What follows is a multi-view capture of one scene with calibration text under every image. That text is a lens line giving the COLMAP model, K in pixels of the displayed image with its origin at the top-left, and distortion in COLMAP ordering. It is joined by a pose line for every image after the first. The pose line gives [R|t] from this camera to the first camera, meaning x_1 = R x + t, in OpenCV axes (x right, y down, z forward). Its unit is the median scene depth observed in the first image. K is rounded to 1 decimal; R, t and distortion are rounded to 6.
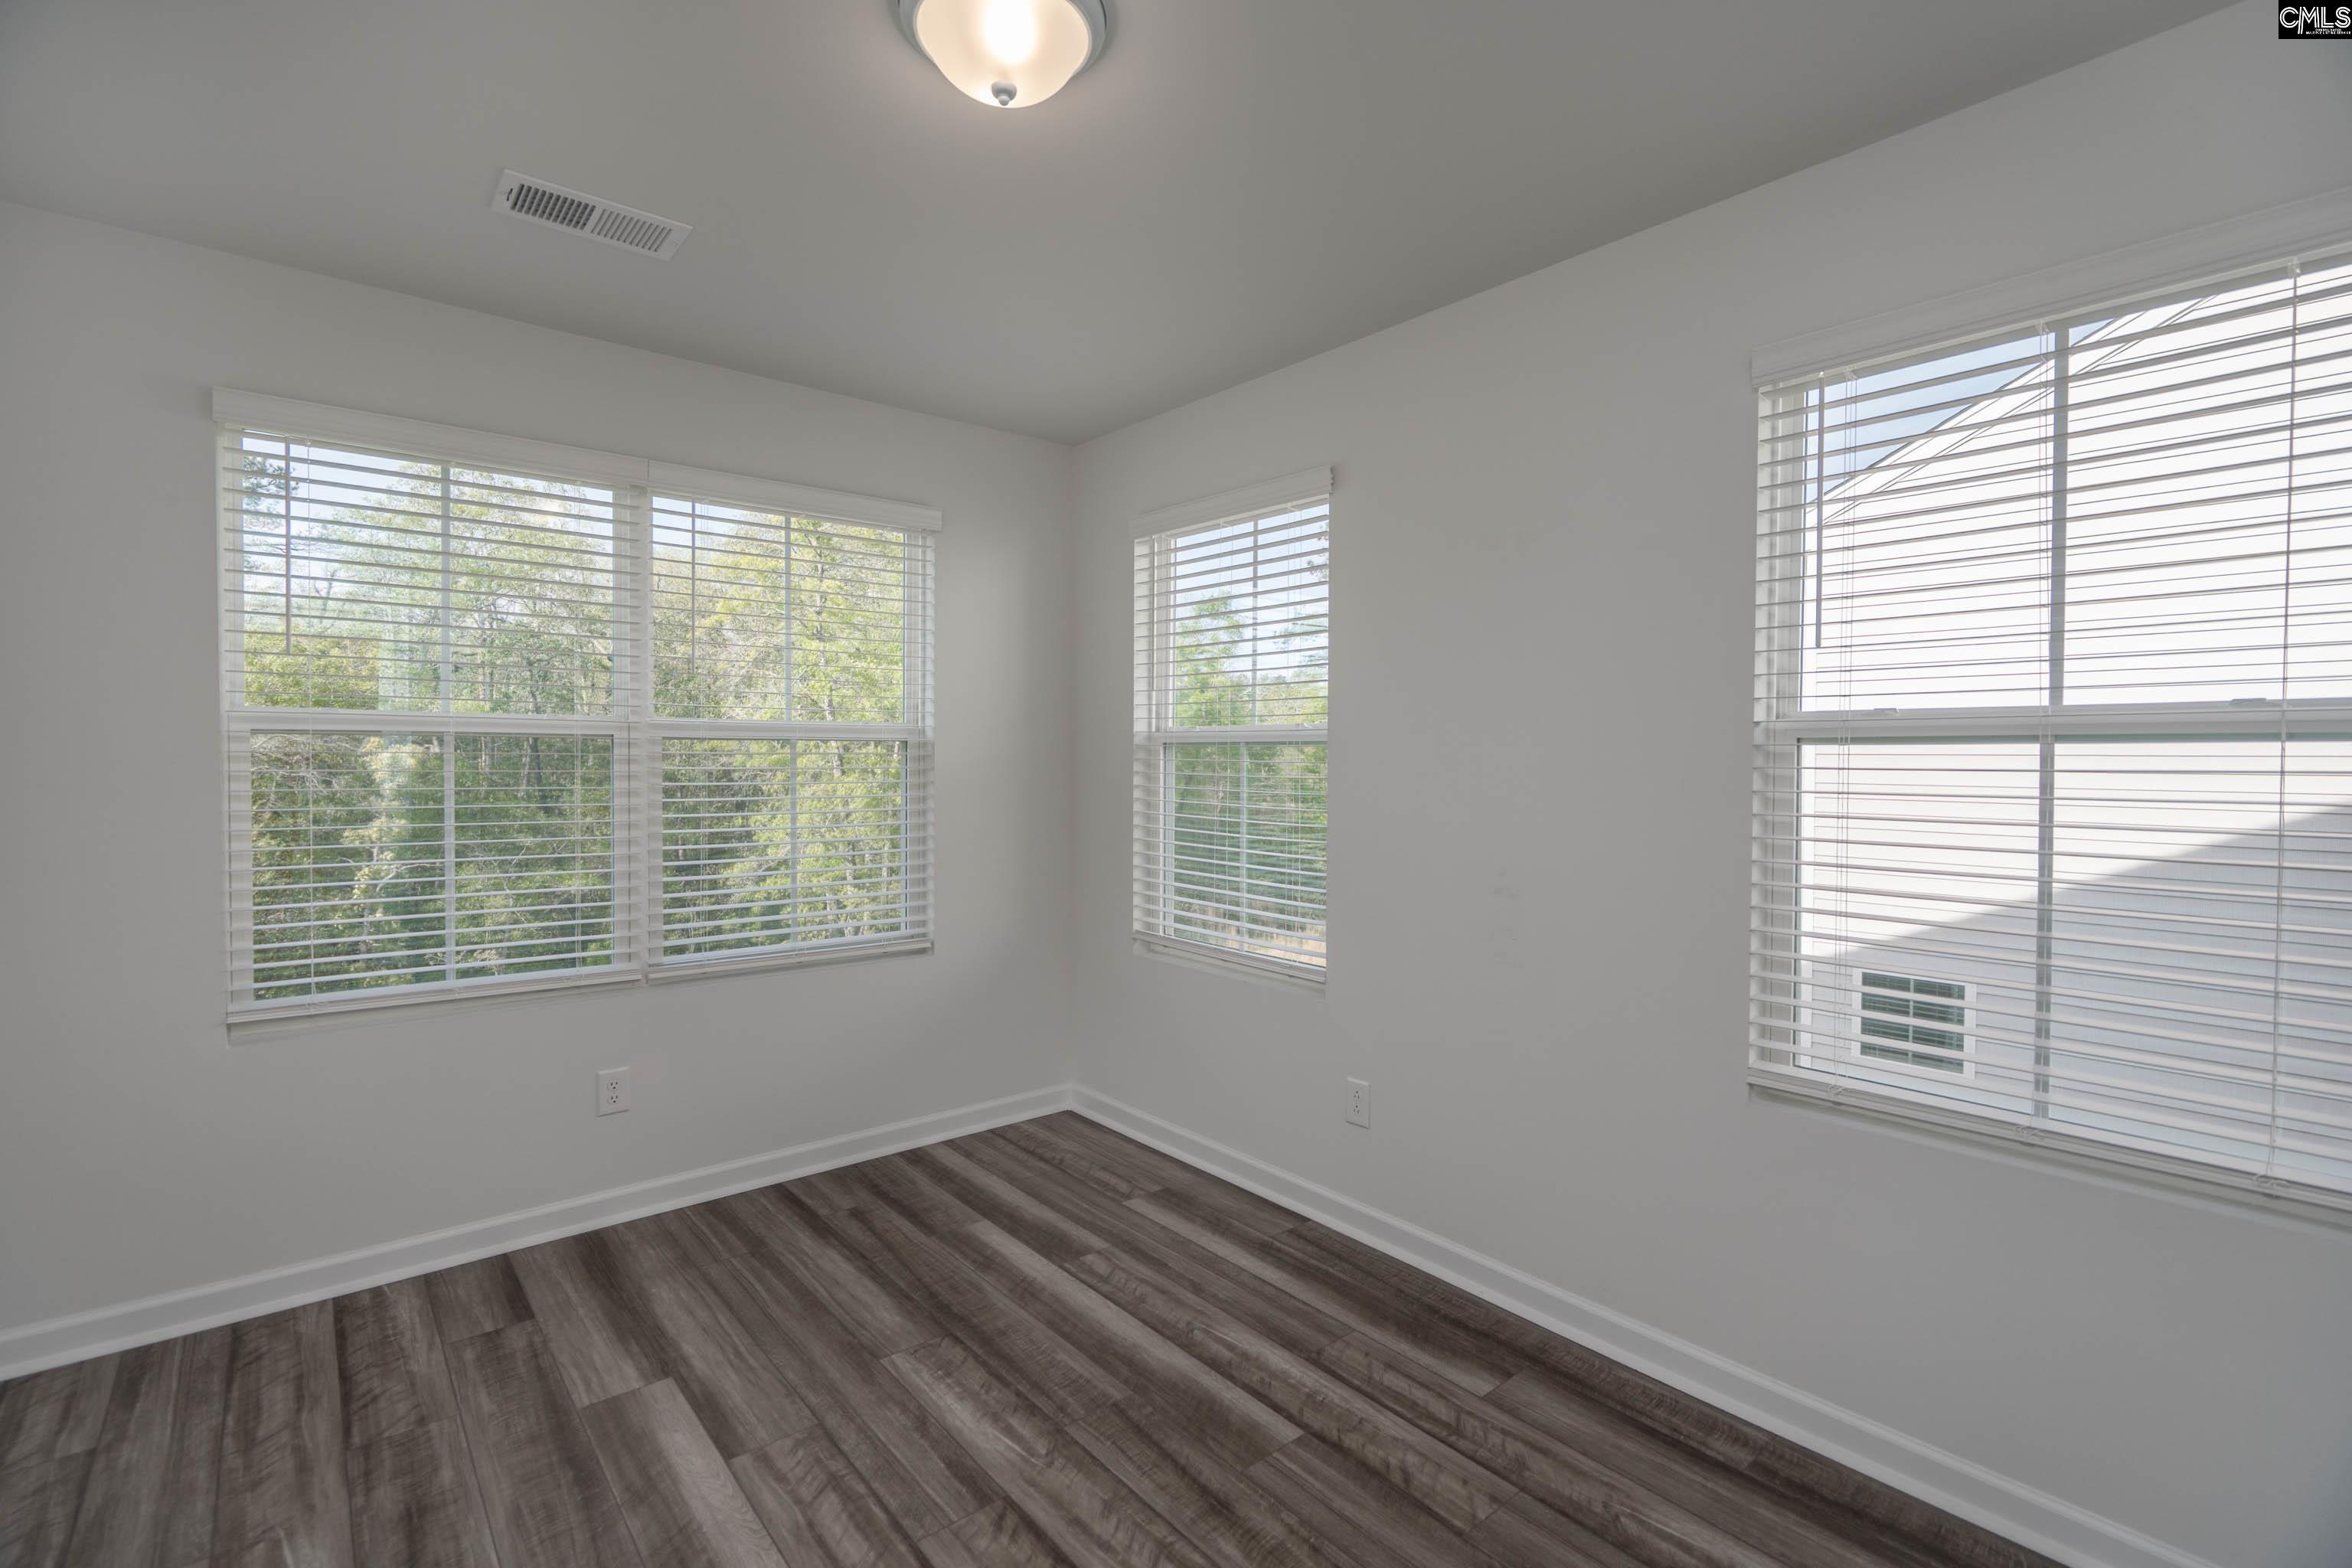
lens RADIAL K [[1050.6, 0, 1167.5], [0, 1050.6, 774.5], [0, 0, 1]] dist [-0.002028, 0.000882]
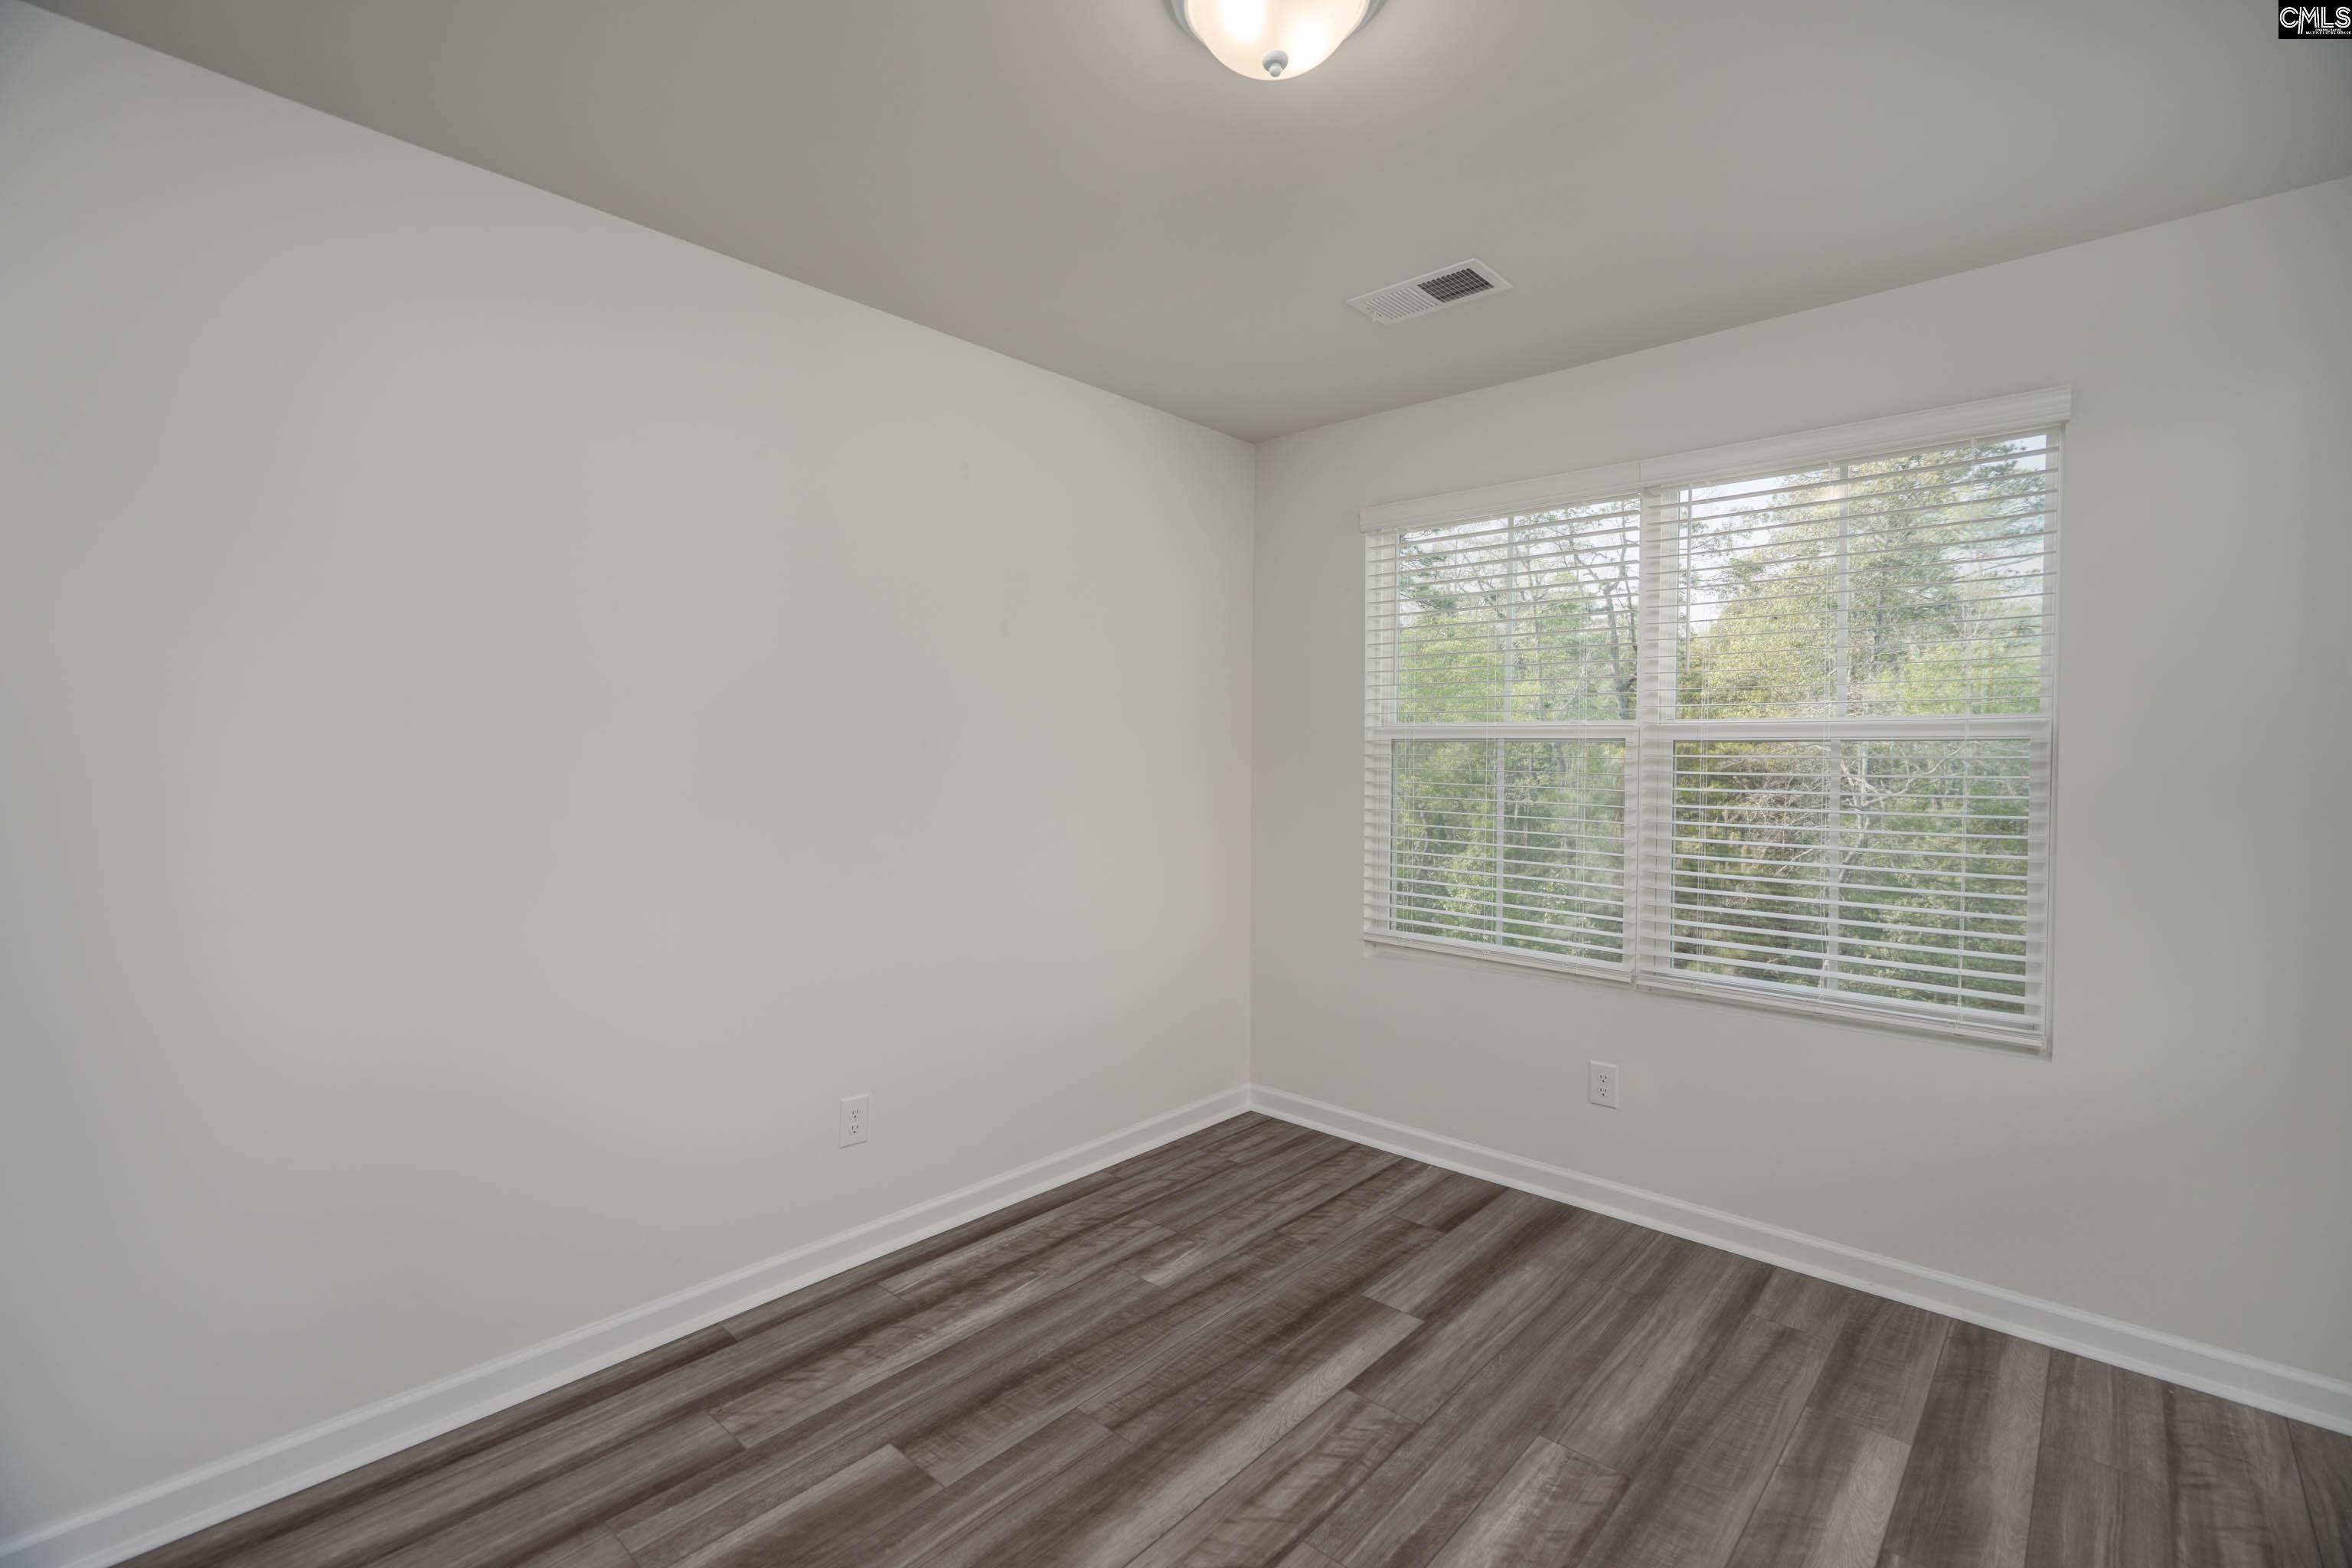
lens RADIAL K [[1050.6, 0, 1167.5], [0, 1050.6, 774.5], [0, 0, 1]] dist [-0.002028, 0.000882]
pose [[0.135784, 0.016477, -0.990601, 0.543859], [-0.023352, 0.999637, 0.013426, -0.008679], [0.990463, 0.021309, 0.136119, 0.539424]]
